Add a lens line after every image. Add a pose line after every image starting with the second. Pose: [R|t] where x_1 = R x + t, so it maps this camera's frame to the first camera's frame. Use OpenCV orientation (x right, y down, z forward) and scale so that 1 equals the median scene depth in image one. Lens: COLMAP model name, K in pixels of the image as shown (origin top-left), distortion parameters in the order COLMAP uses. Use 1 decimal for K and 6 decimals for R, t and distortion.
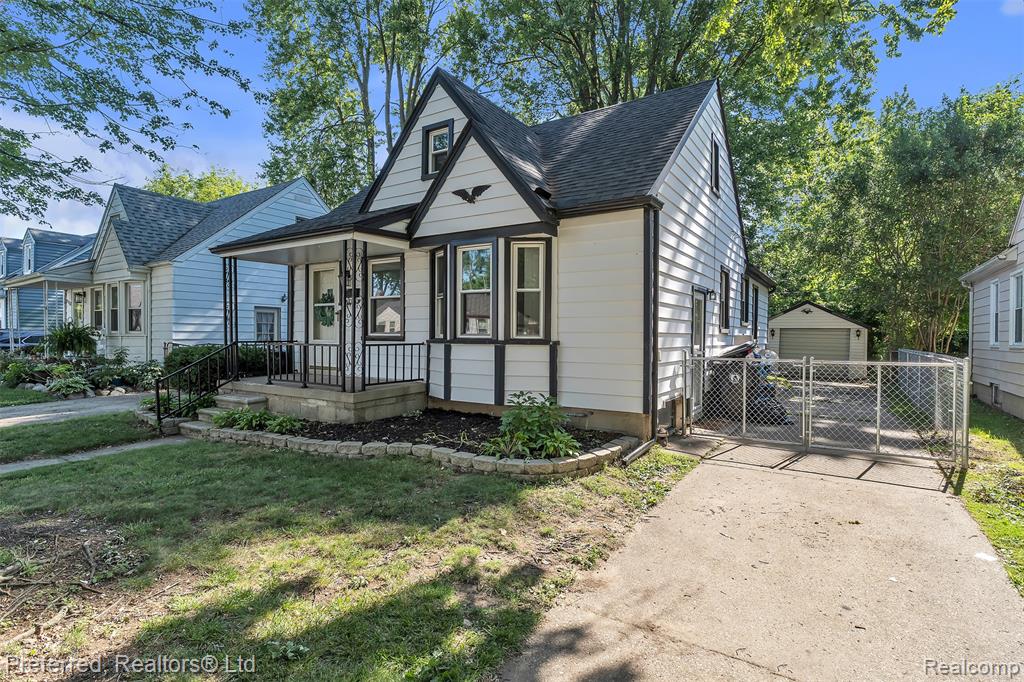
lens RADIAL K [[537.7, 0, 521.3], [0, 537.7, 344.0], [0, 0, 1]] dist [-0.003450, -0.000435]
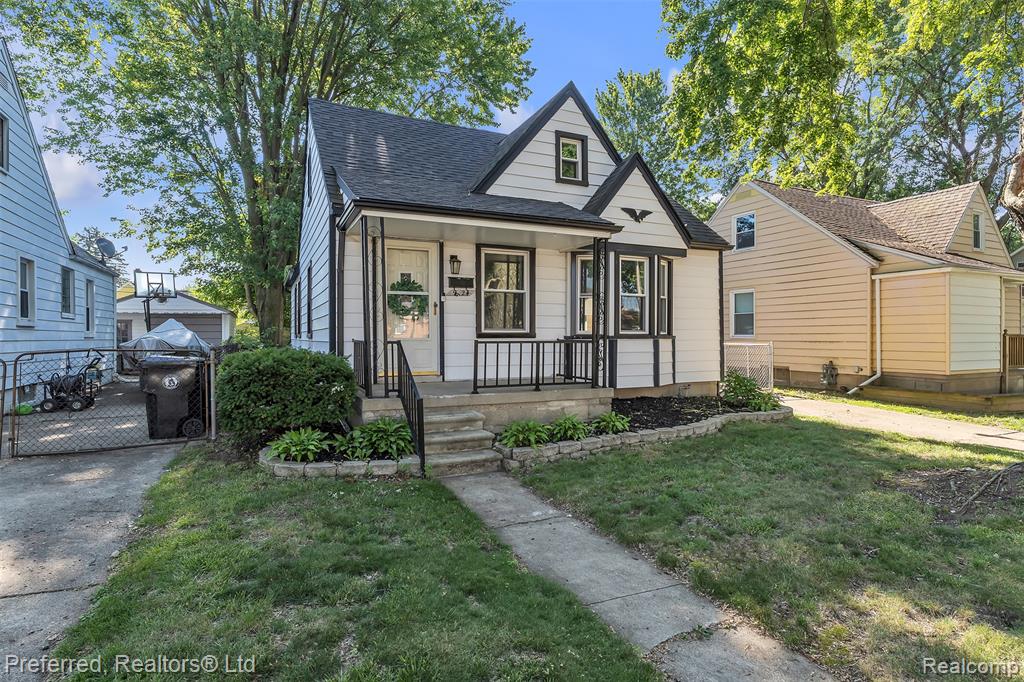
lens RADIAL K [[537.7, 0, 517.4], [0, 537.7, 339.2], [0, 0, 1]] dist [-0.003450, -0.000435]
pose [[0.520191, -0.012335, 0.853961, -1.193500], [0.016657, 0.999852, 0.004296, -0.008247], [-0.853888, 0.011989, 0.520319, 0.569665]]
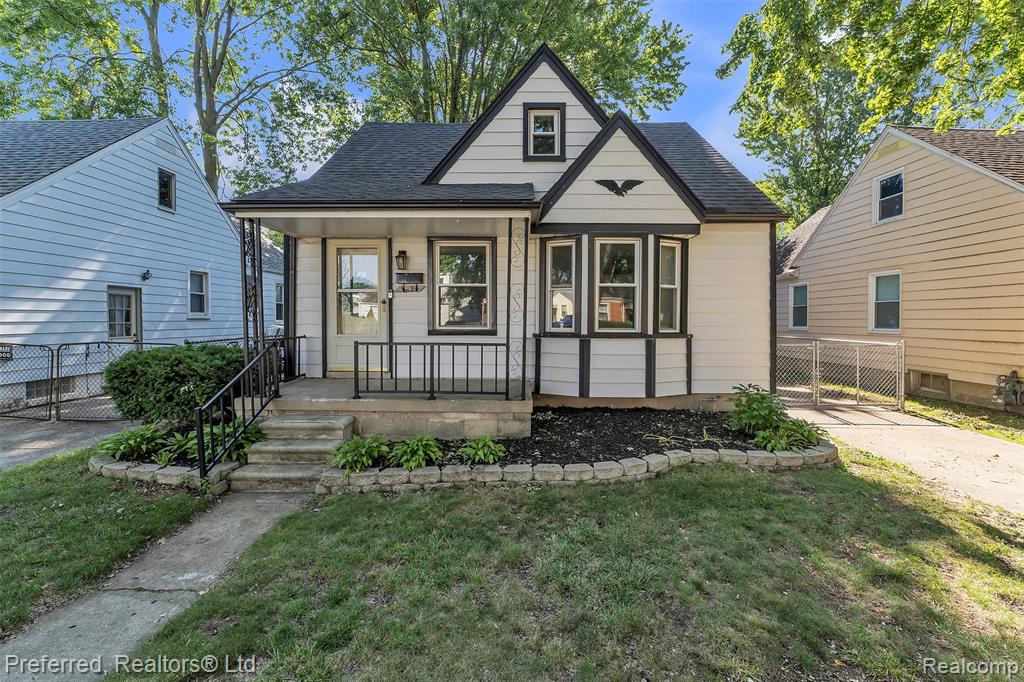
lens RADIAL K [[442.6, 0, 513.7], [0, 442.6, 327.8], [0, 0, 1]] dist [-0.009538, -0.000060]
pose [[0.842336, -0.014013, 0.538770, -0.655934], [0.008741, 0.999886, 0.012340, -0.029726], [-0.538881, -0.005685, 0.842363, 0.396281]]
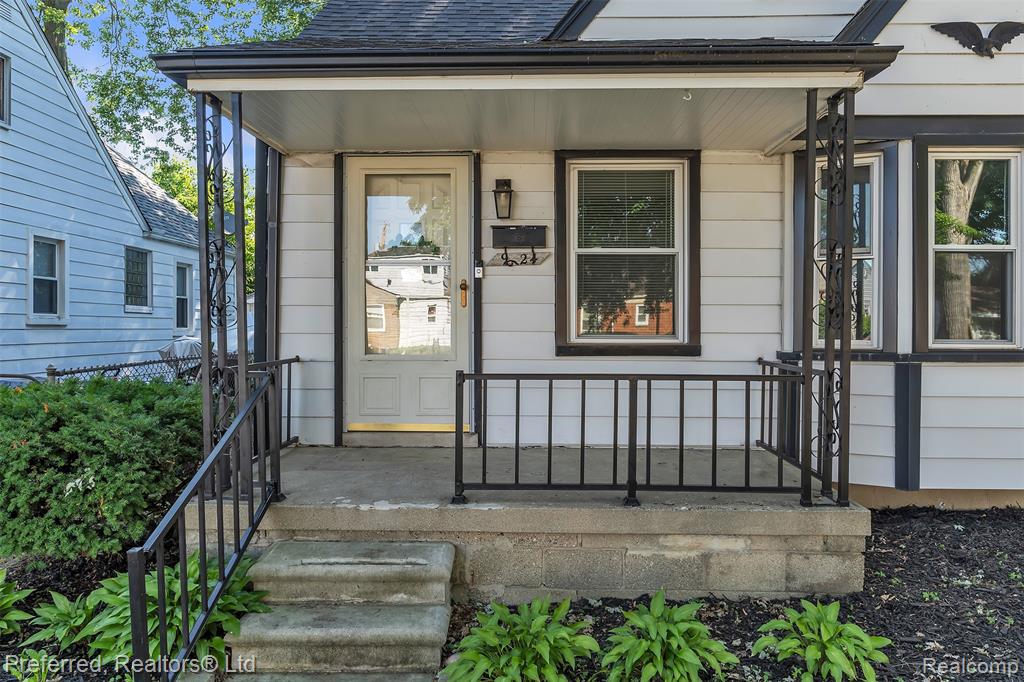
lens RADIAL K [[711.8, 0, 511.3], [0, 711.8, 320.7], [0, 0, 1]] dist [-0.005414, 0.004609]
pose [[0.848327, -0.001955, 0.529469, -0.715449], [0.011830, 0.999814, -0.015263, -0.029097], [-0.529340, 0.019212, 0.848192, 0.661157]]
